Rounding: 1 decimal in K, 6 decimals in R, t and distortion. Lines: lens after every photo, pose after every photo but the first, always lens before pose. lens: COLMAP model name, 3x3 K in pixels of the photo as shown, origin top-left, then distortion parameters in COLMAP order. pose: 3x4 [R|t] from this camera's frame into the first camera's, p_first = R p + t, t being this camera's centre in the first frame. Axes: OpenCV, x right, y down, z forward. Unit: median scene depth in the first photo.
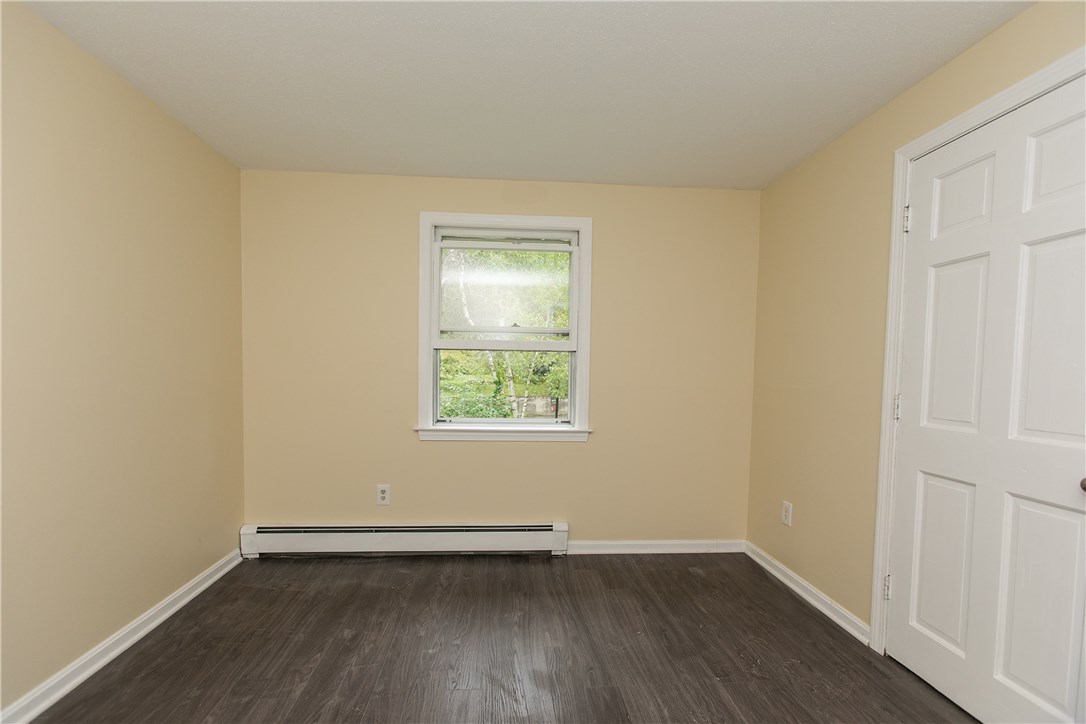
lens RADIAL K [[497.3, 0, 535.8], [0, 497.3, 392.4], [0, 0, 1]] dist [-0.018677, 0.013949]
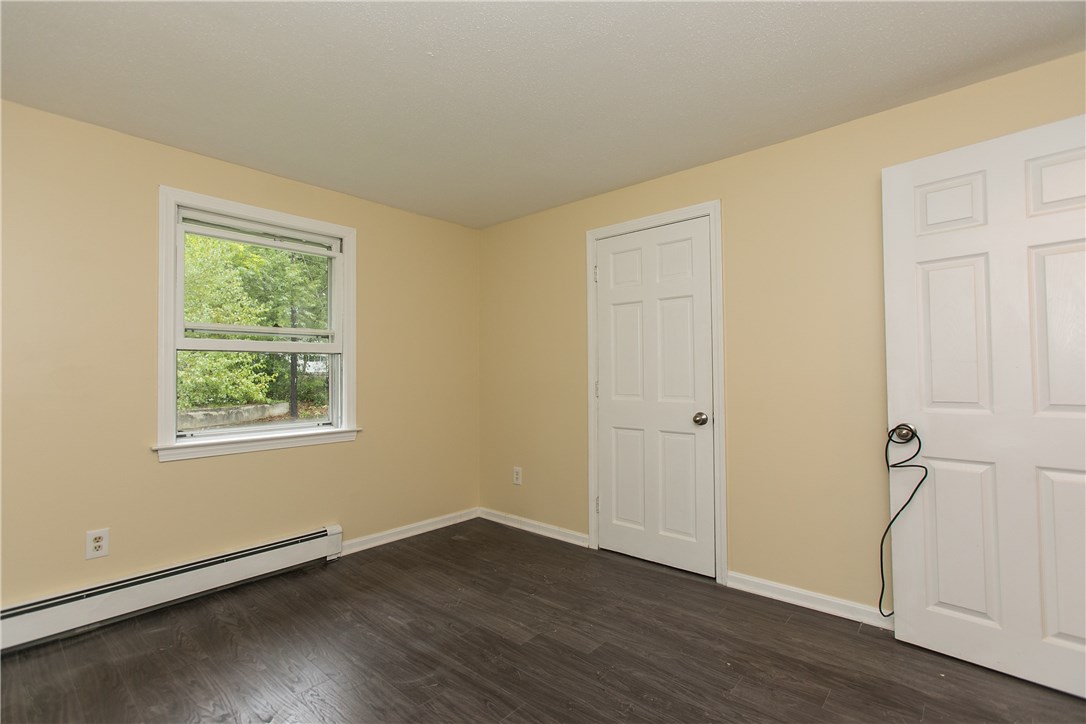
lens RADIAL K [[500.5, 0, 543.0], [0, 500.5, 362.0], [0, 0, 1]] dist [-0.022714, 0.016655]
pose [[0.708220, -0.005076, 0.705973, -0.384877], [0.053446, 0.997490, -0.046444, 0.005394], [-0.703966, 0.070624, 0.706714, -0.020345]]
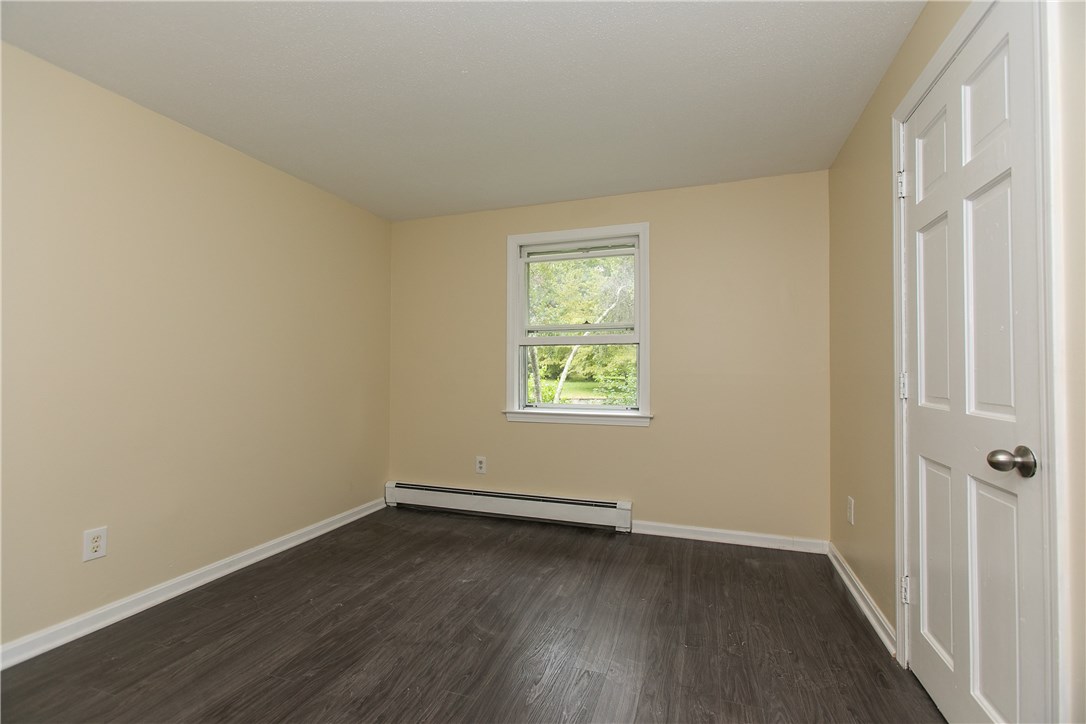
lens RADIAL K [[486.1, 0, 543.0], [0, 486.1, 362.0], [0, 0, 1]] dist [-0.020863, 0.013790]
pose [[0.915720, -0.021915, -0.401219, 0.344921], [-0.006915, 0.997504, -0.070266, 0.037919], [0.401758, 0.067118, 0.913283, -0.059006]]
